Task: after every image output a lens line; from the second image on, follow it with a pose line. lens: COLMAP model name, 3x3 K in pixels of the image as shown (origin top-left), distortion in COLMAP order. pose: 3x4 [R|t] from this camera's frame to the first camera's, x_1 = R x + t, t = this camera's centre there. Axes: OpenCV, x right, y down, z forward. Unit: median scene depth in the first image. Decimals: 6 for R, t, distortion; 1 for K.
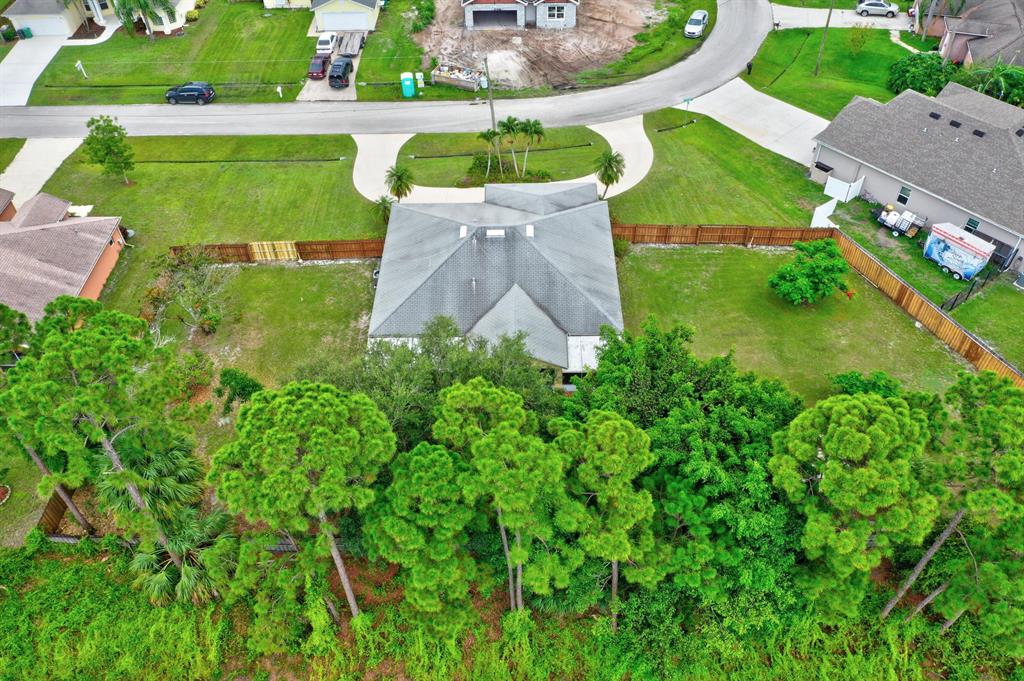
lens RADIAL K [[789.9, 0, 512.0], [0, 789.9, 340.5], [0, 0, 1]] dist [-0.013899, -0.012854]
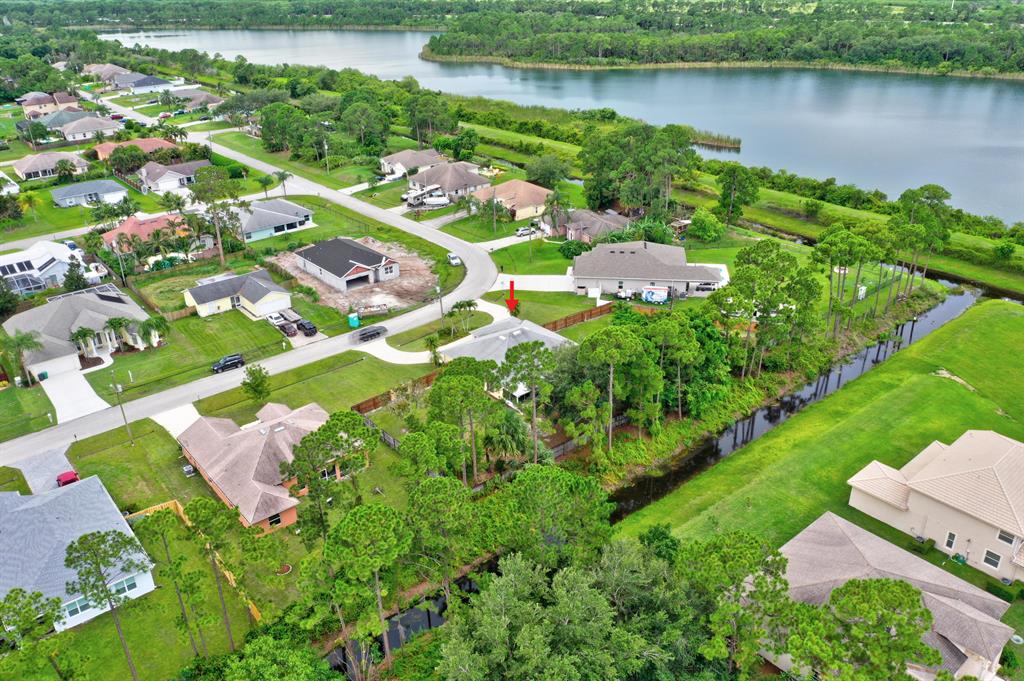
lens RADIAL K [[789.9, 0, 512.0], [0, 789.9, 340.5], [0, 0, 1]] dist [-0.013899, -0.012854]
pose [[0.760366, -0.277143, 0.587397, -0.864091], [0.470747, 0.858259, -0.204426, 0.207852], [-0.447483, 0.431954, 0.783055, -0.431936]]
